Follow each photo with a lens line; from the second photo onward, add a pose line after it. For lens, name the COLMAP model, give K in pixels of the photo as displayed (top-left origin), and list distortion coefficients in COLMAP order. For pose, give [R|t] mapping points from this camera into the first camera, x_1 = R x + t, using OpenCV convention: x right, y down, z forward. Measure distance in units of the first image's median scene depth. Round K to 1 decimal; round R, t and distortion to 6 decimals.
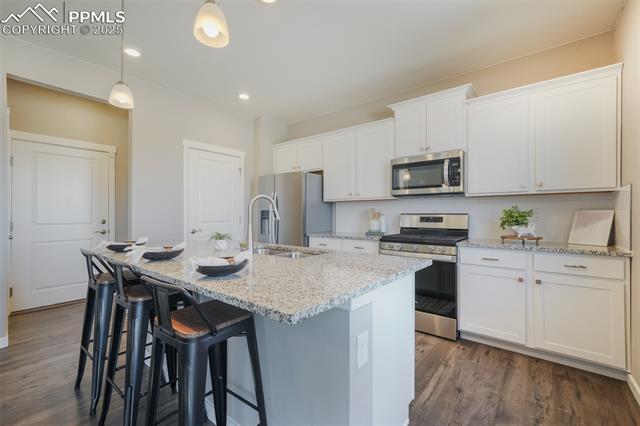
lens RADIAL K [[275.1, 0, 321.4], [0, 275.1, 211.8], [0, 0, 1]] dist [0.001190, 0.000002]
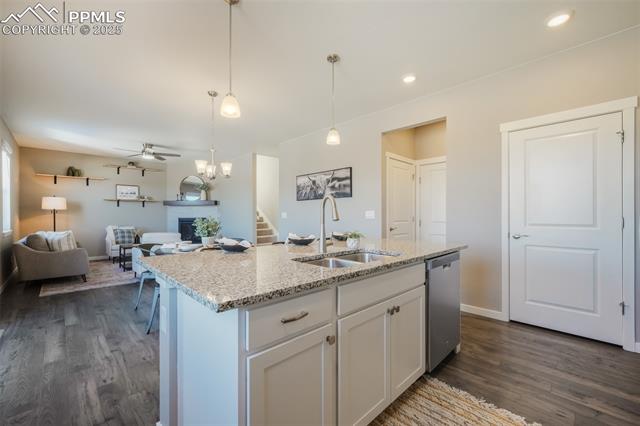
lens RADIAL K [[263.7, 0, 323.2], [0, 263.7, 214.8], [0, 0, 1]] dist [-0.002126, -0.000155]
pose [[-0.103375, -0.004565, -0.994632, 0.424962], [0.008460, 0.999949, -0.005469, 0.012921], [0.994606, -0.008980, -0.103331, 0.660566]]
